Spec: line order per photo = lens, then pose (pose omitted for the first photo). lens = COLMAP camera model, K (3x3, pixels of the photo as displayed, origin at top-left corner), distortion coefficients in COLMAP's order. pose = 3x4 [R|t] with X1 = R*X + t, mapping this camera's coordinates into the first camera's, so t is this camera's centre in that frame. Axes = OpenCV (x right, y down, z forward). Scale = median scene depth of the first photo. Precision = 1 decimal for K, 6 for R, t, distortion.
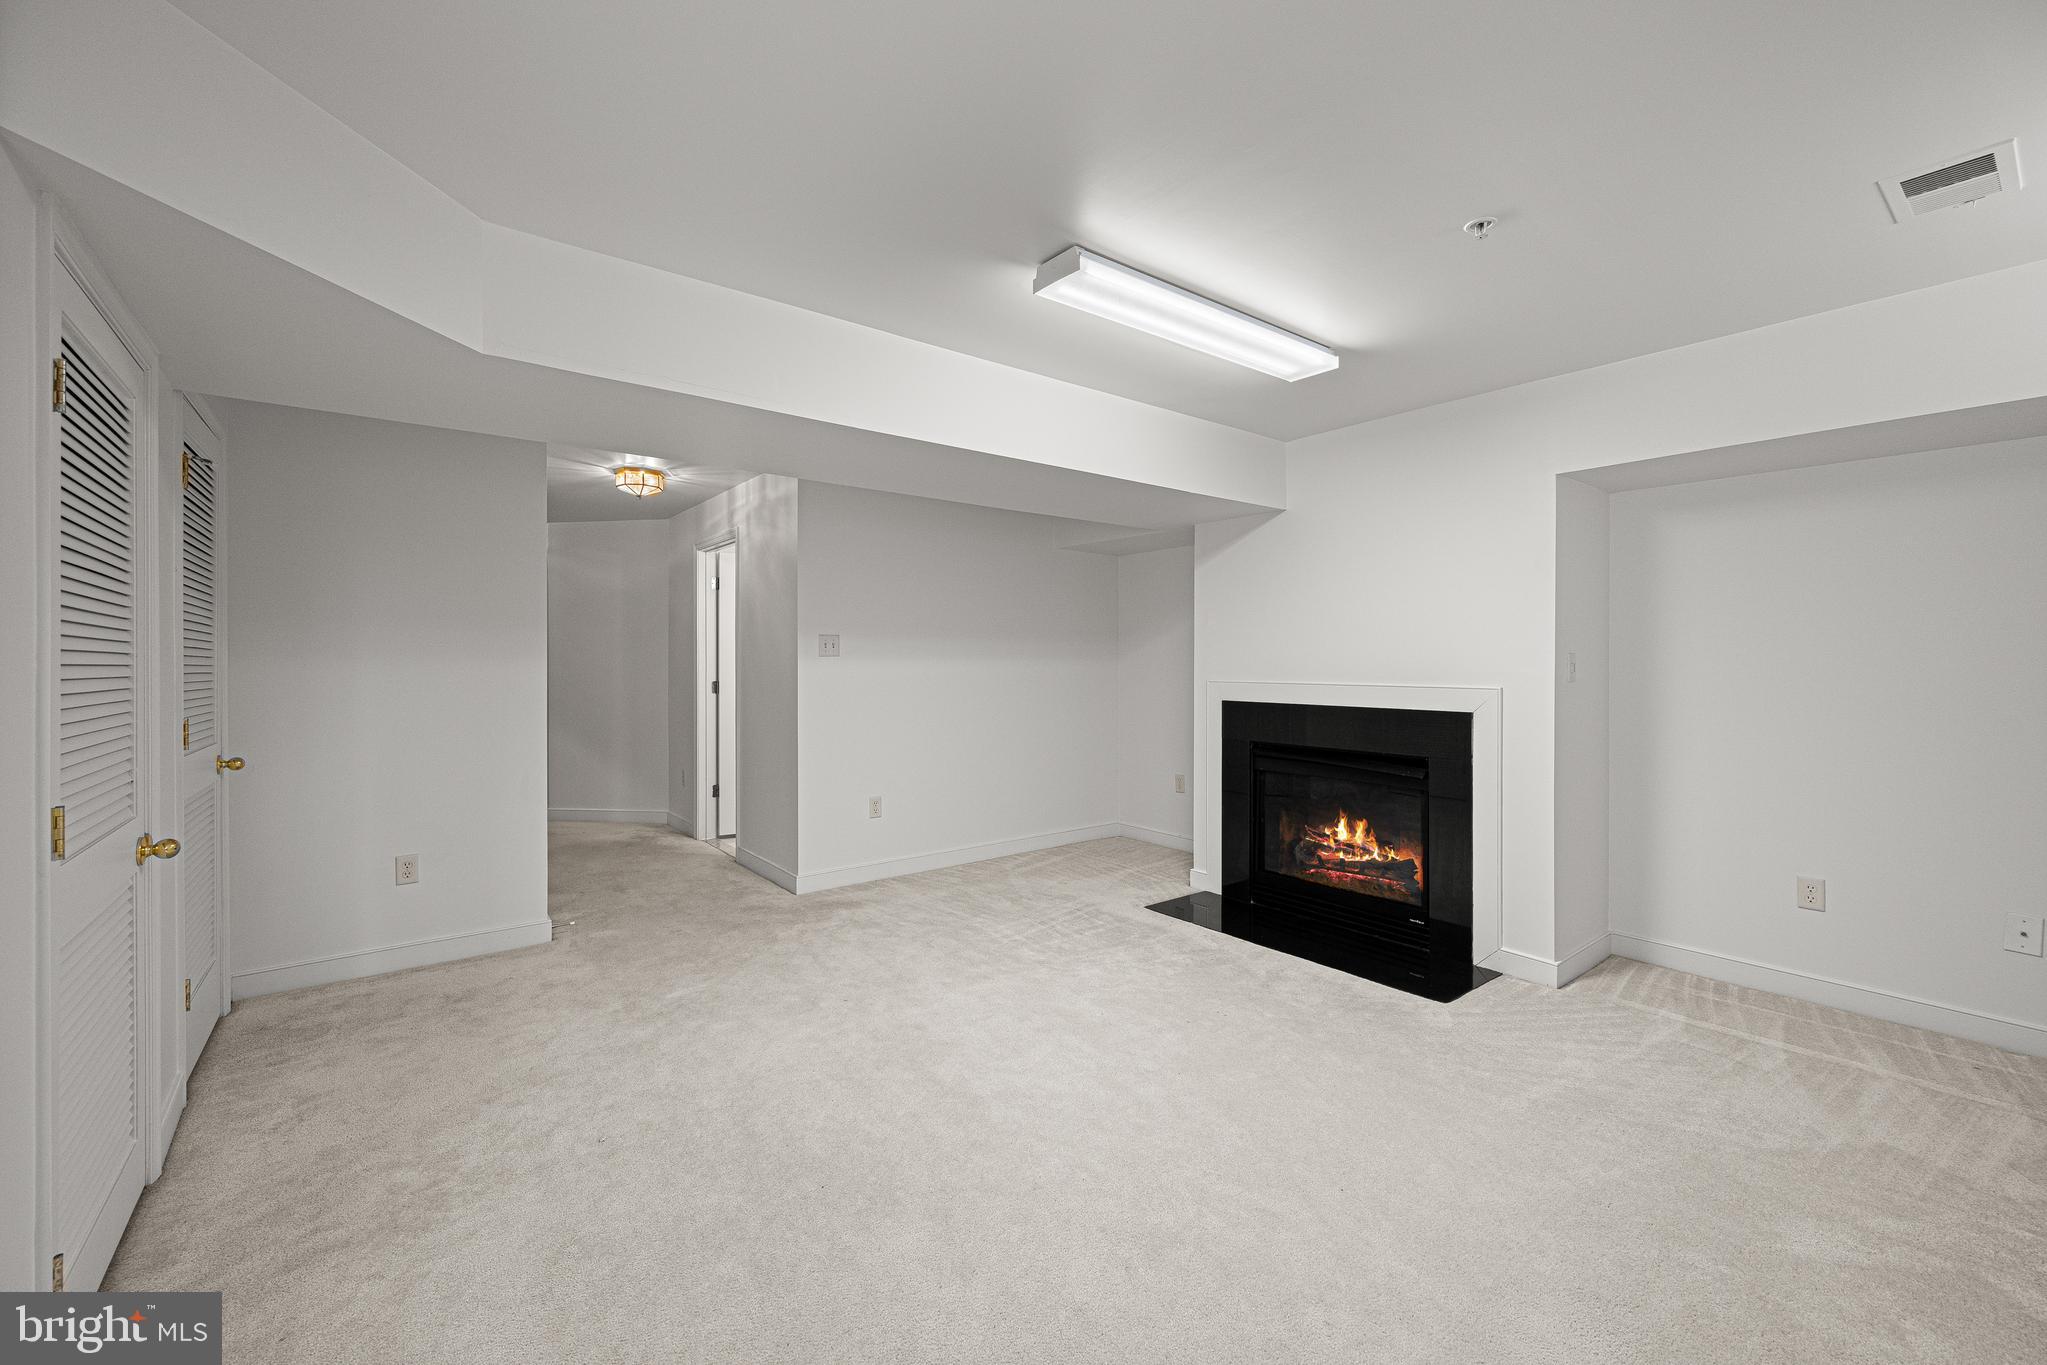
lens RADIAL K [[828.0, 0, 1030.2], [0, 828.0, 657.7], [0, 0, 1]] dist [-0.000372, -0.000076]
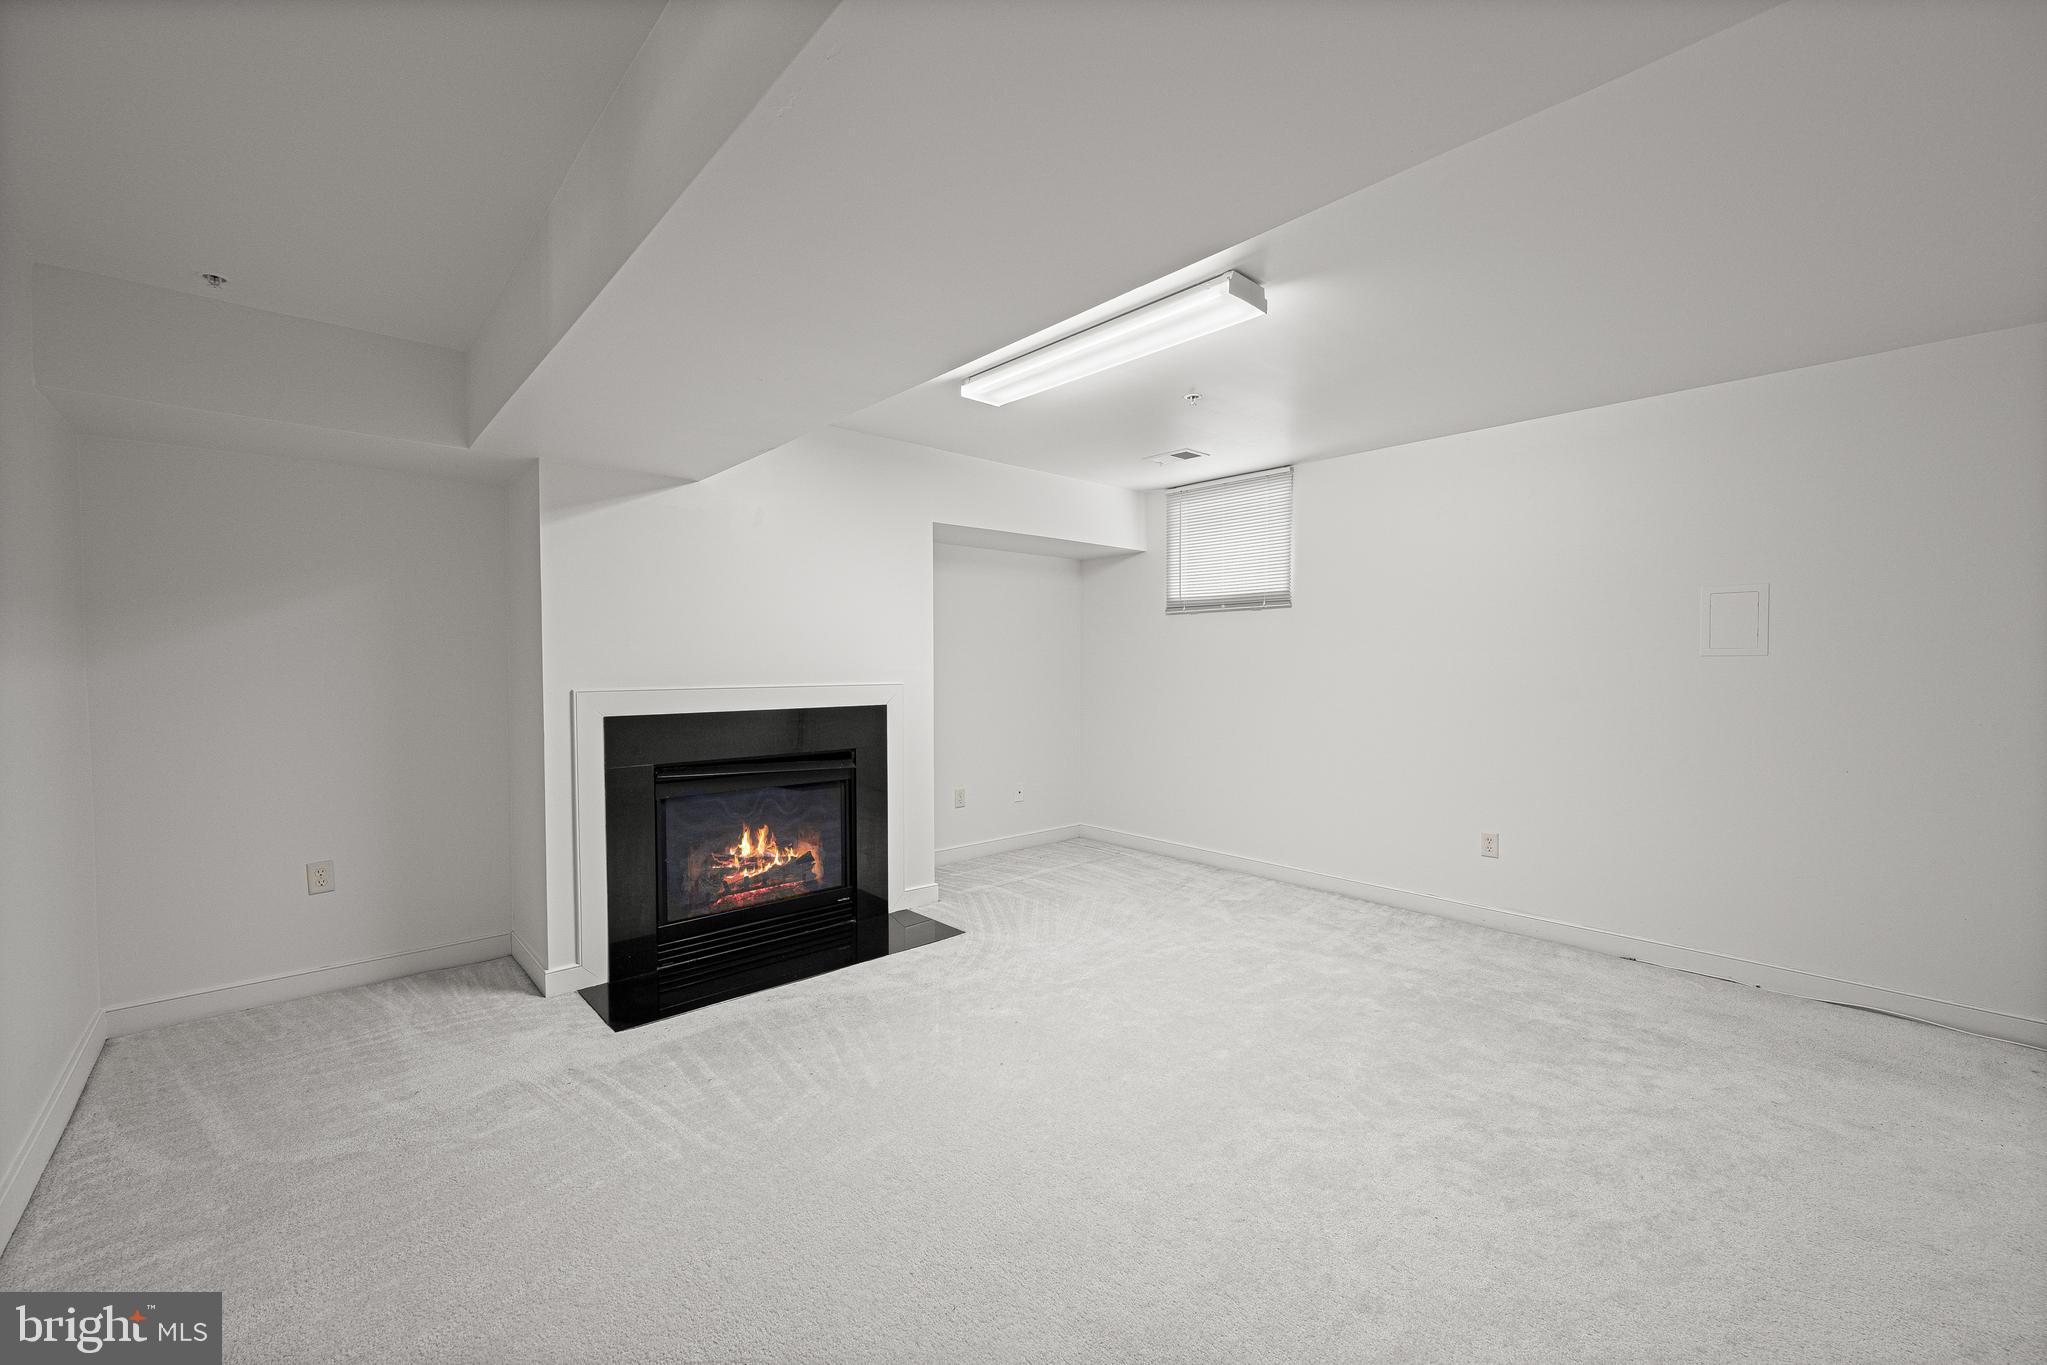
lens RADIAL K [[828.0, 0, 1030.2], [0, 828.0, 657.7], [0, 0, 1]] dist [-0.000372, -0.000076]
pose [[-0.074568, 0.017446, 0.997063, -0.581199], [0.011185, 0.999799, -0.016658, 0.018287], [-0.997153, 0.009910, -0.074749, 0.763707]]
